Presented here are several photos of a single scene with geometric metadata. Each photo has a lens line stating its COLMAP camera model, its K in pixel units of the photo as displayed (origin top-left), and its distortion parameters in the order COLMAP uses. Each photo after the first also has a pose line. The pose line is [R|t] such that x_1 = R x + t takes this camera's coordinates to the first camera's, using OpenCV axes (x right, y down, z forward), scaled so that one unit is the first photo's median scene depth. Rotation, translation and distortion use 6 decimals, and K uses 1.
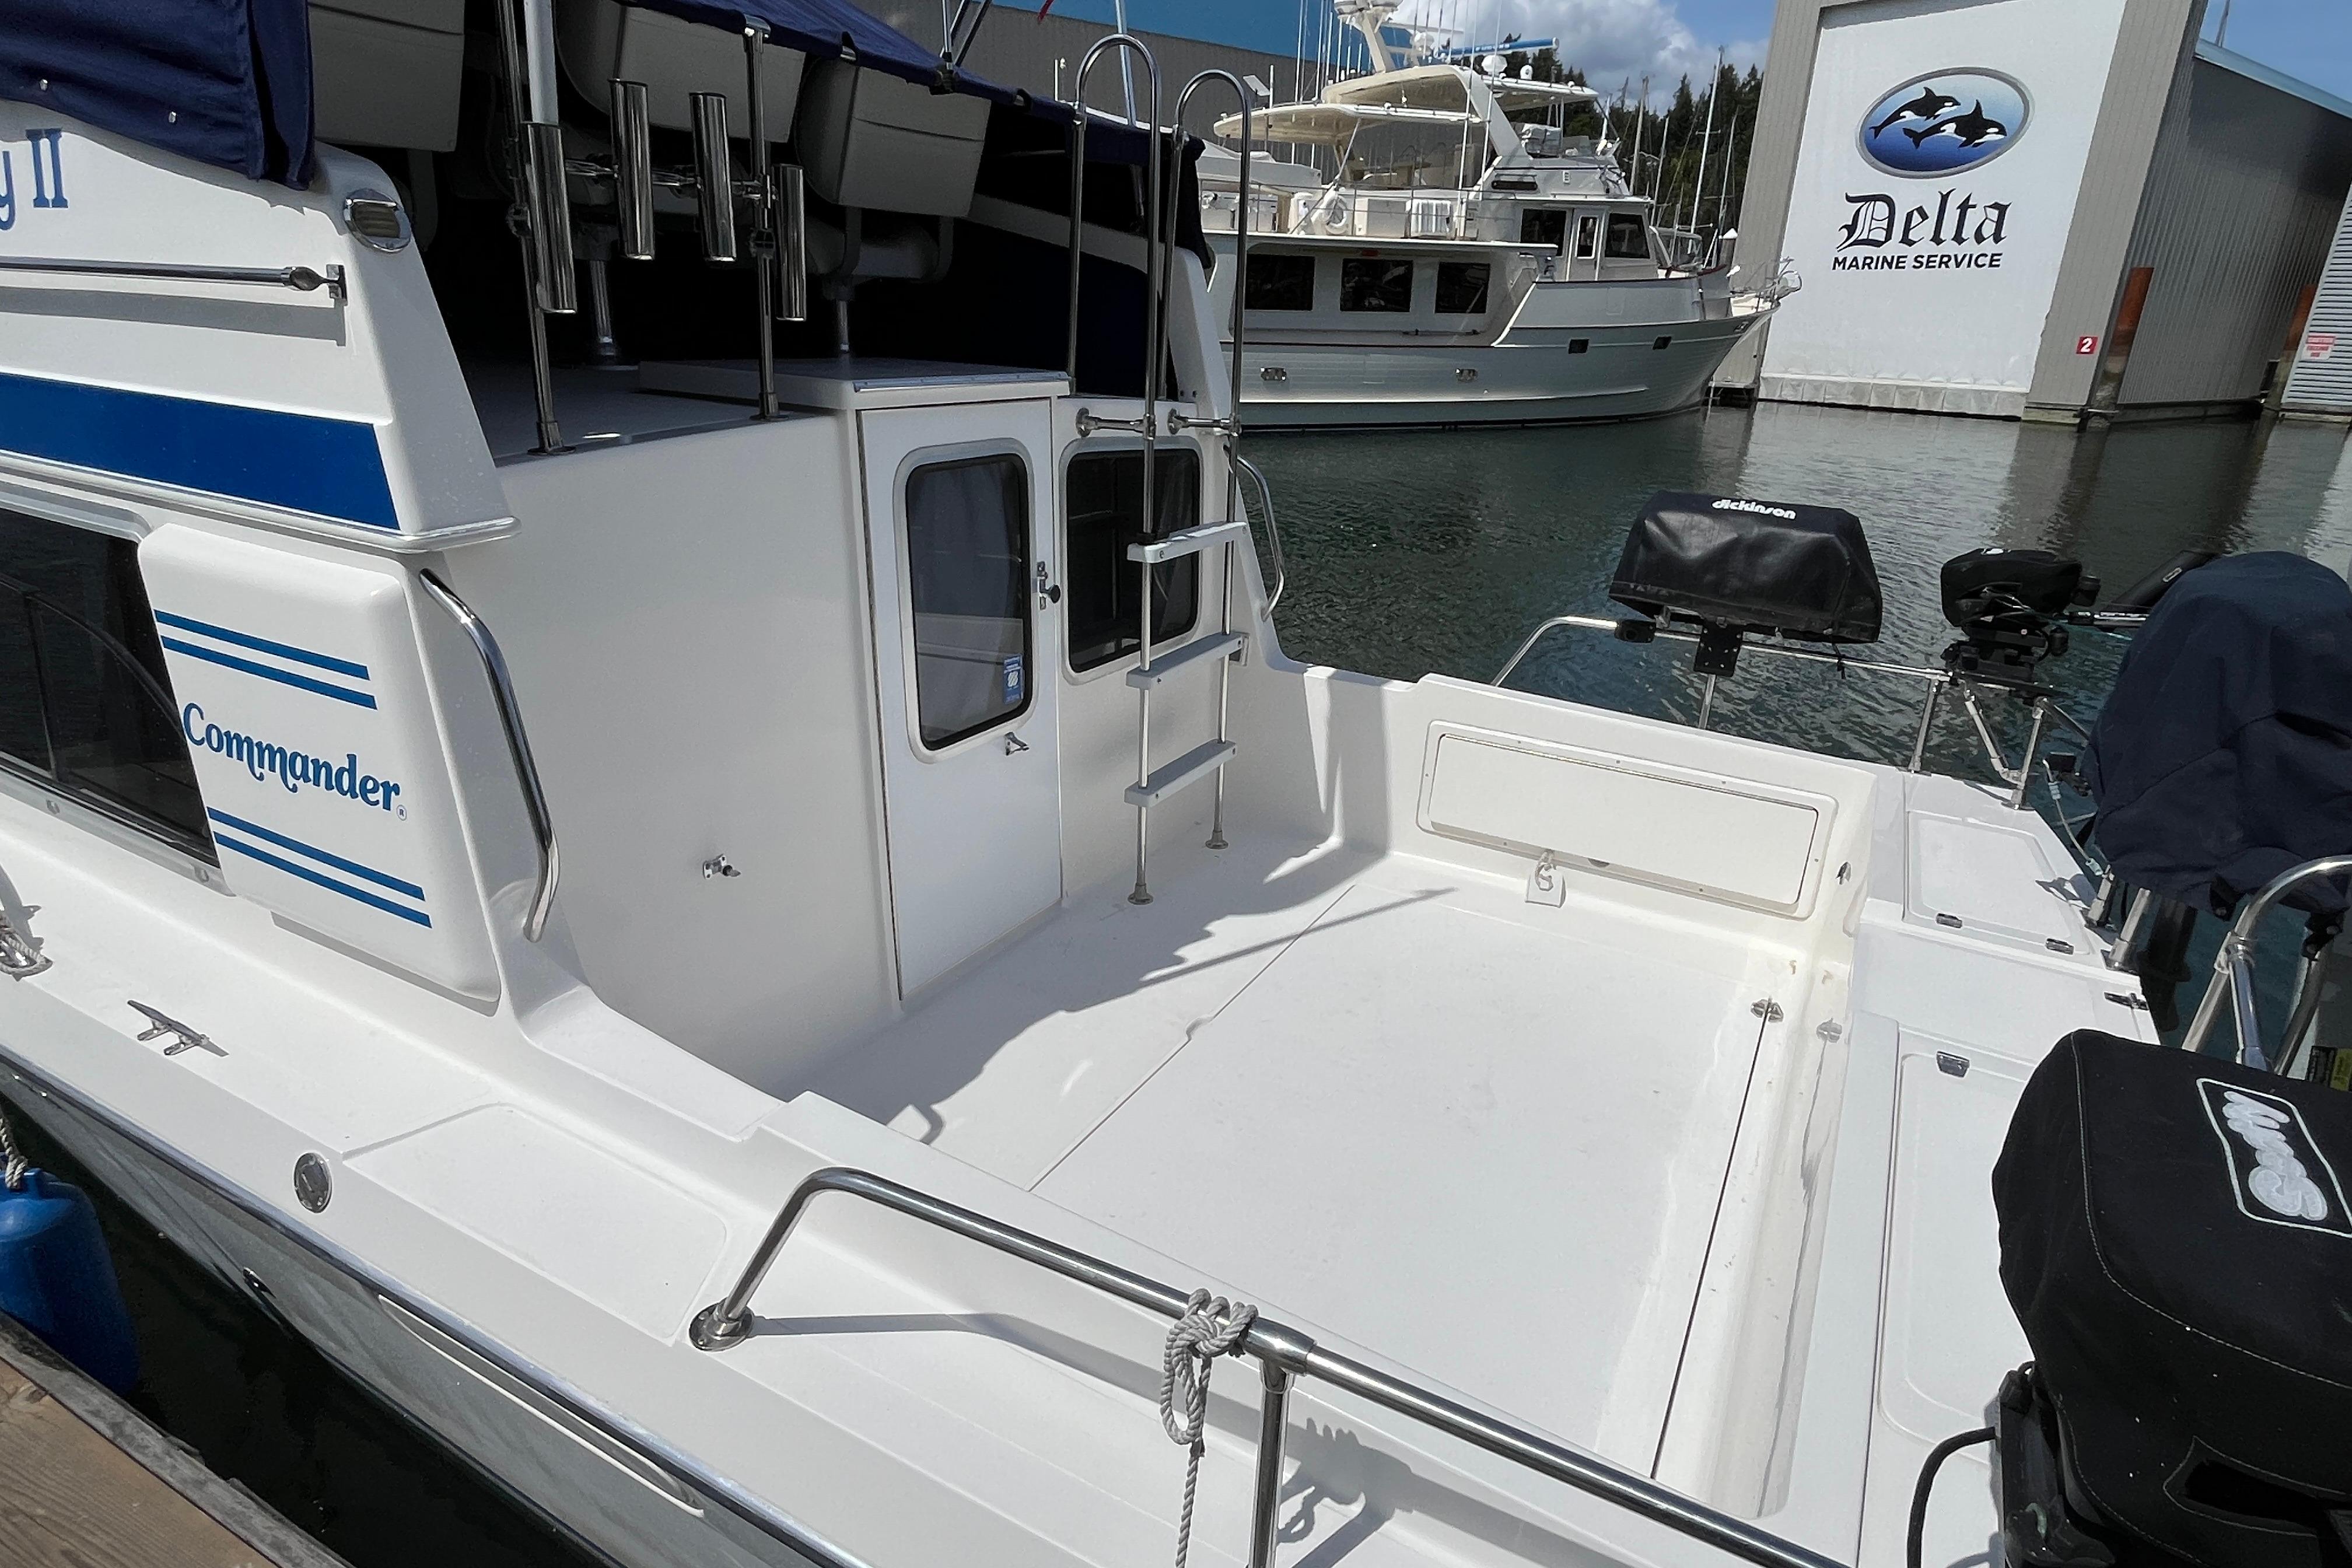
lens RADIAL K [[1276.1, 0, 1176.0], [0, 1276.1, 784.0], [0, 0, 1]] dist [-0.005247, -0.001314]
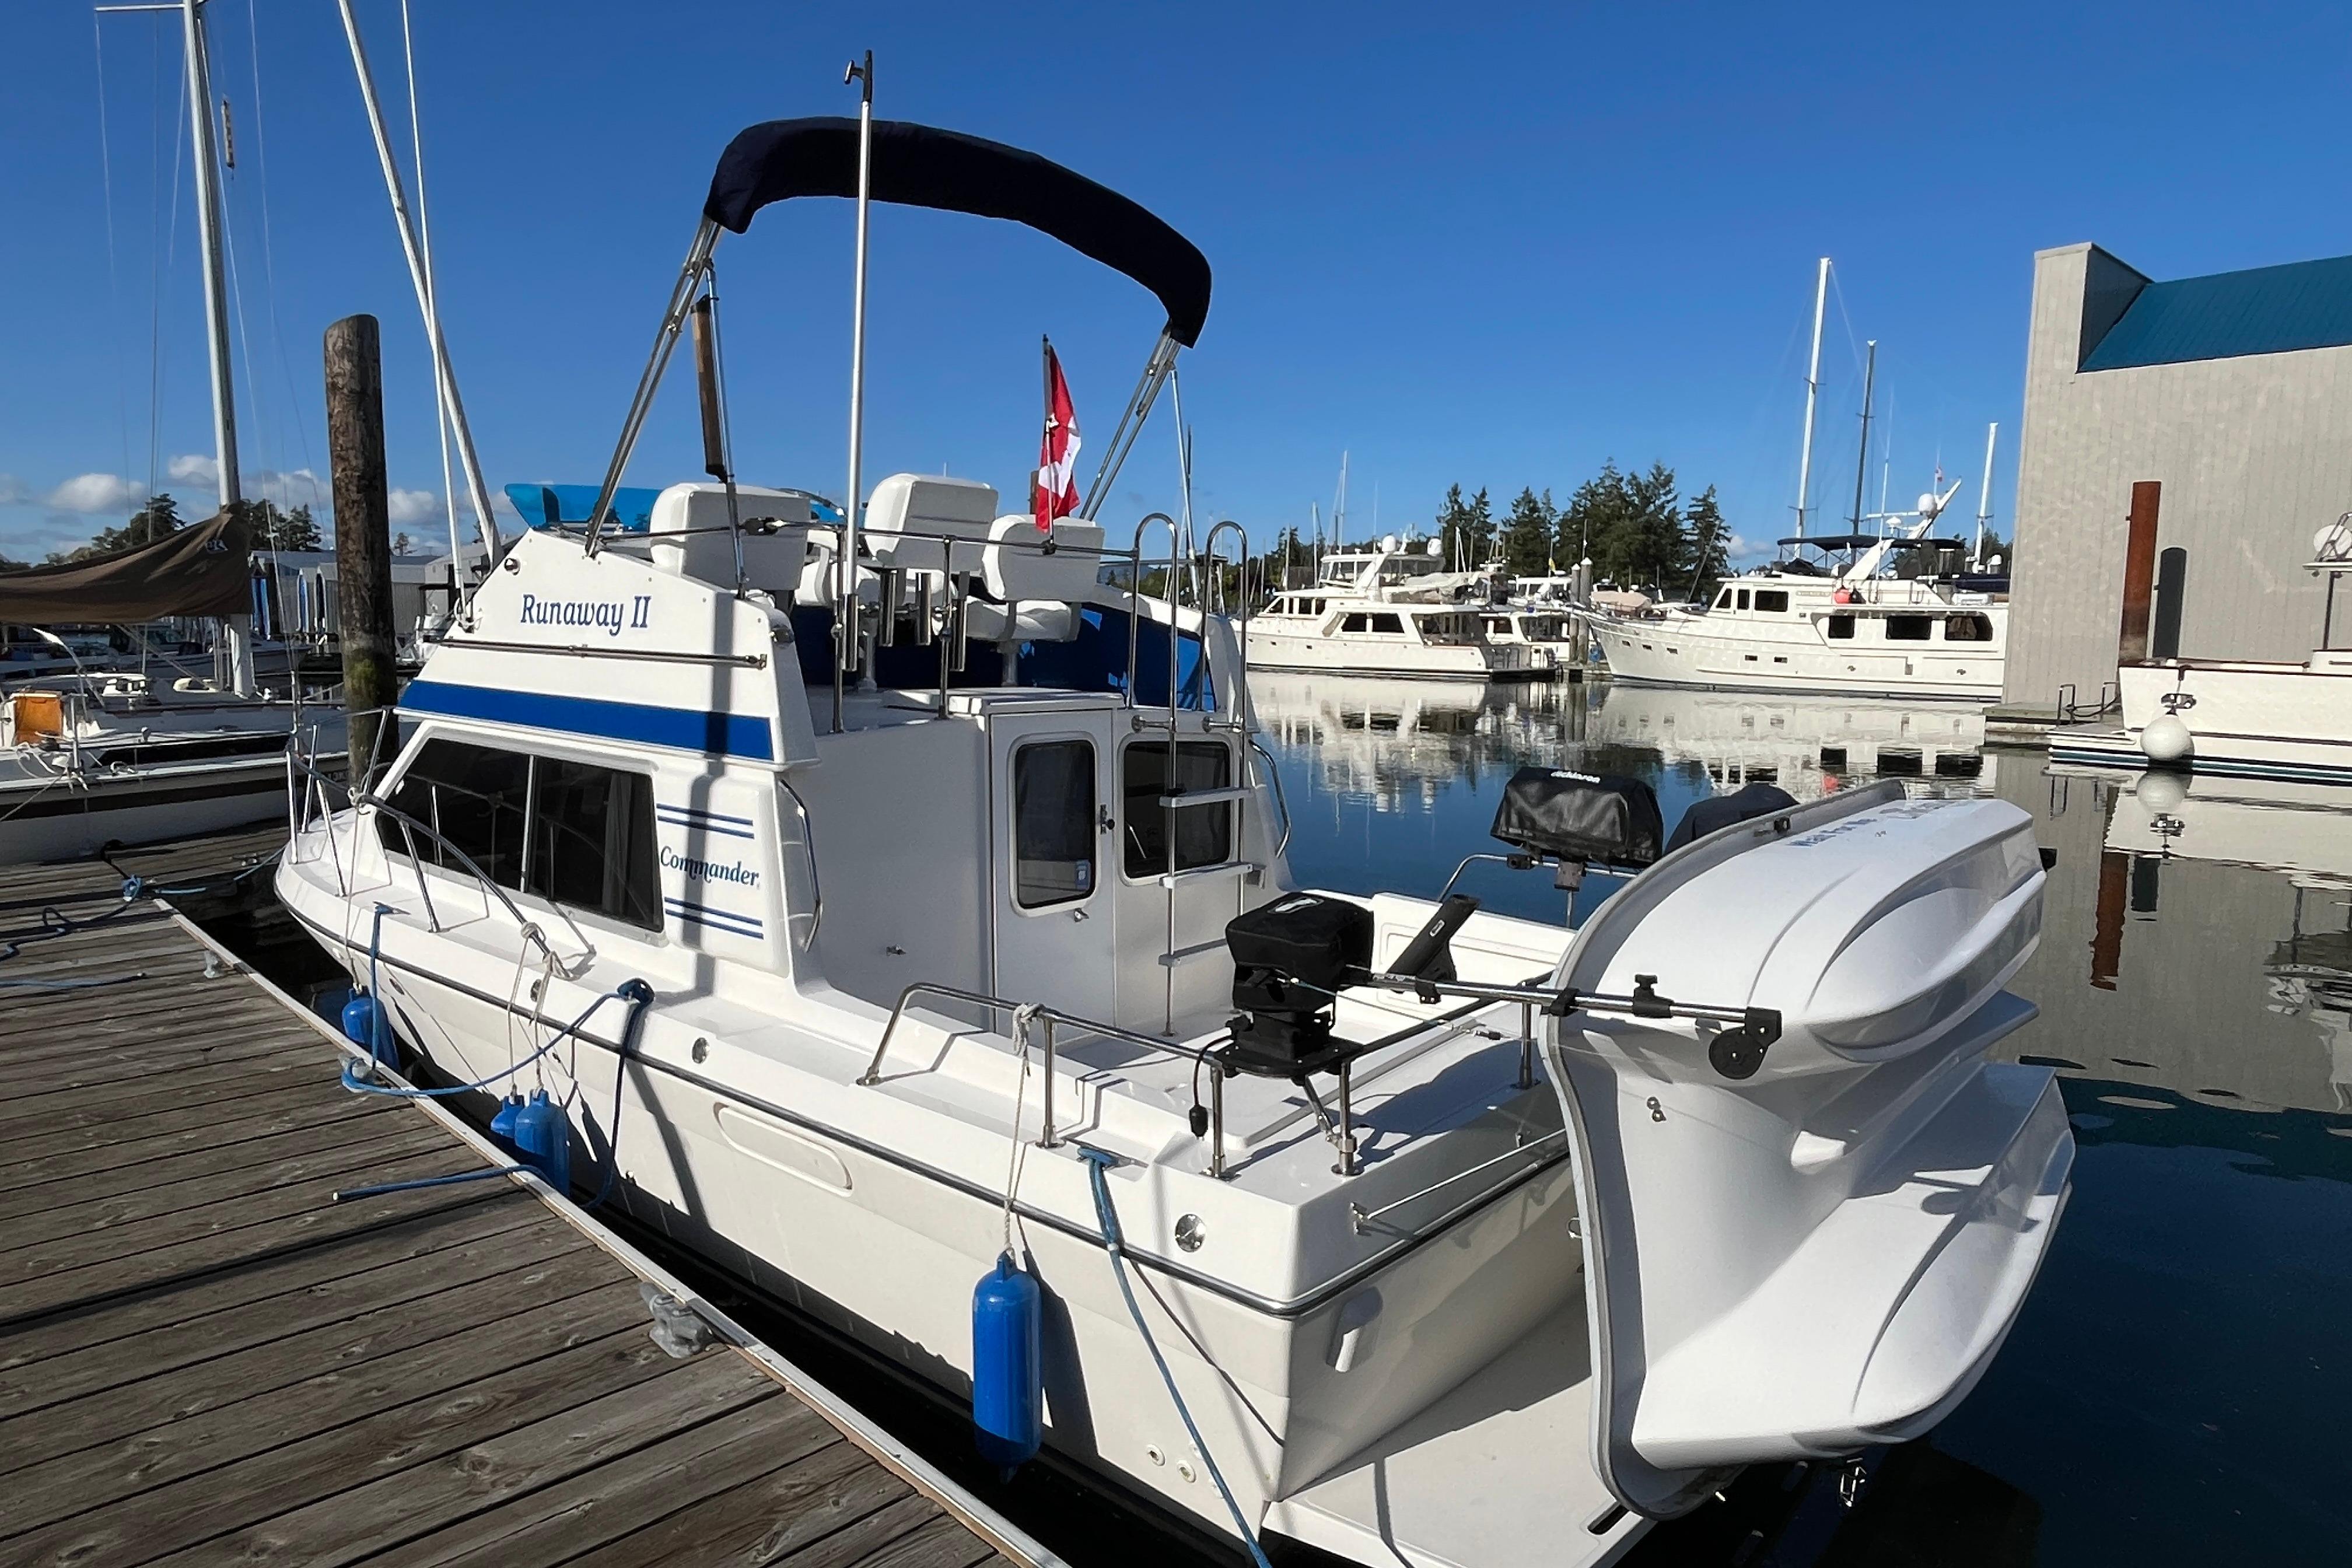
lens RADIAL K [[1399.3, 0, 1176.0], [0, 1399.3, 784.0], [0, 0, 1]] dist [-0.003481, -0.000151]
pose [[0.982776, 0.002447, -0.184786, 0.507754], [-0.048031, 0.968932, -0.242618, 0.369198], [0.178451, 0.247314, 0.952361, -1.124926]]
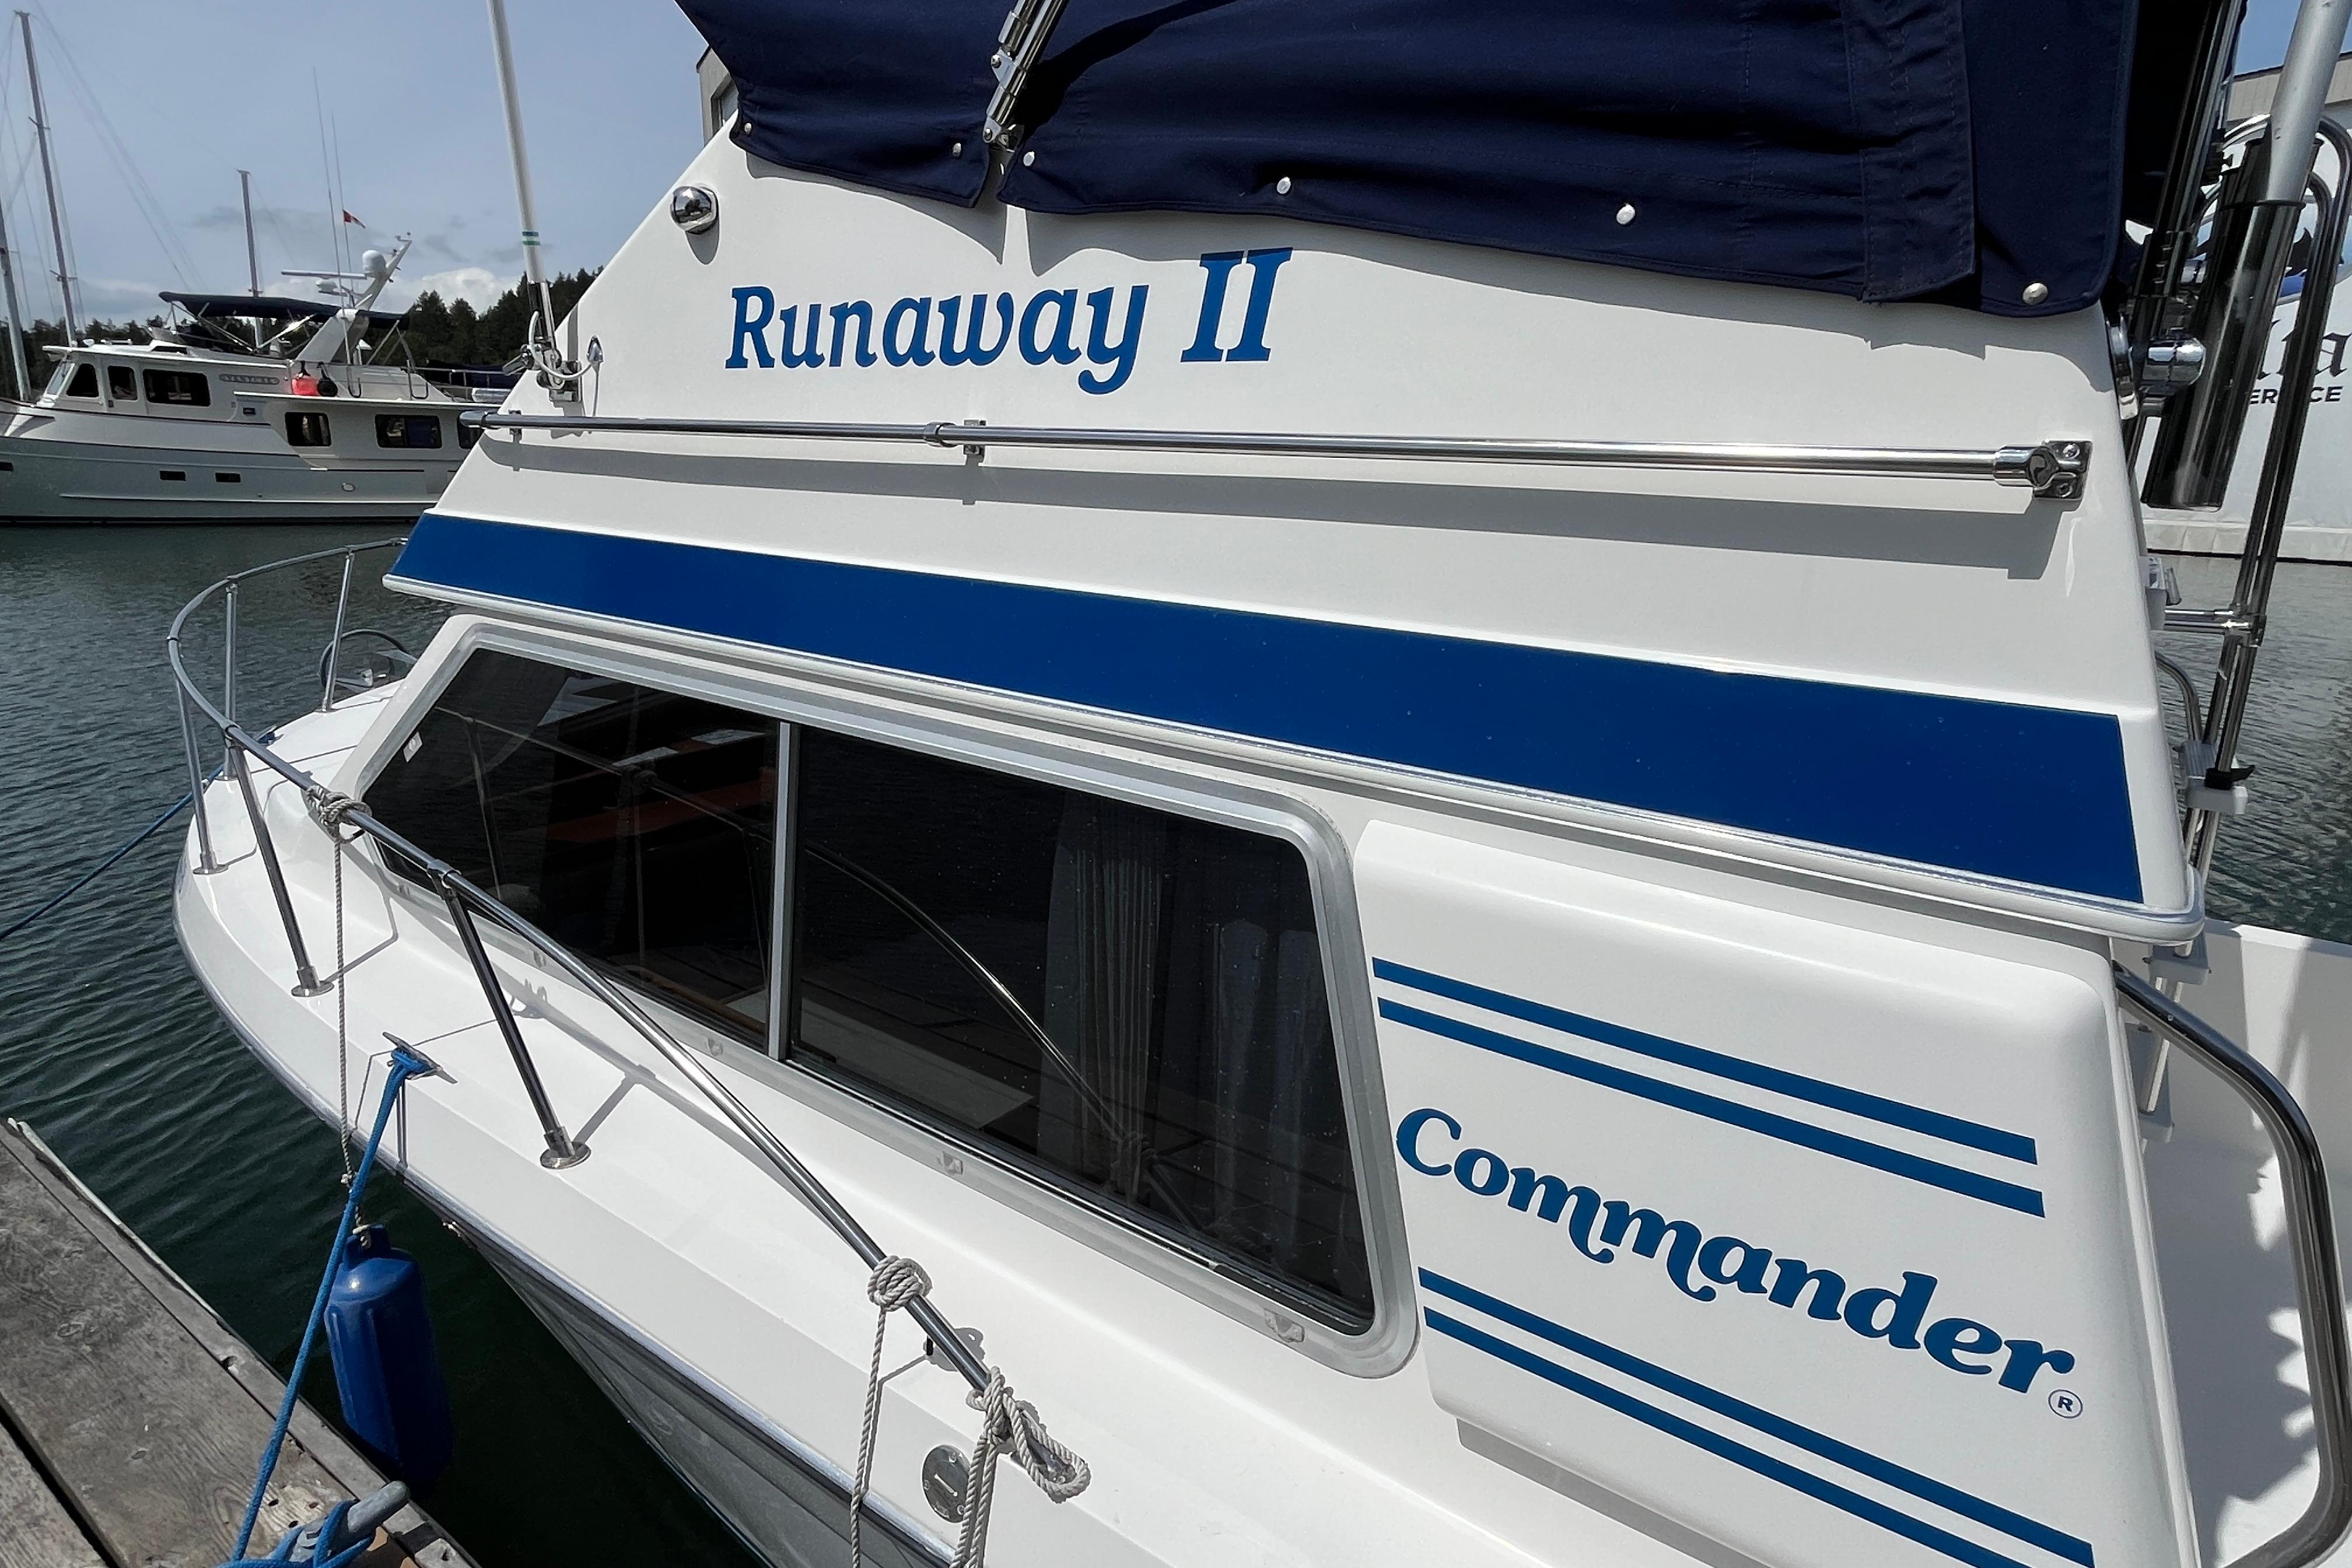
lens RADIAL K [[1280.7, 0, 1176.0], [0, 1280.7, 784.0], [0, 0, 1]] dist [0.001278, 0.000379]
pose [[0.992256, 0.020739, -0.122465, -0.839133], [-0.033596, 0.994023, -0.103873, -0.156725], [0.119579, 0.107183, 0.987022, 0.343621]]
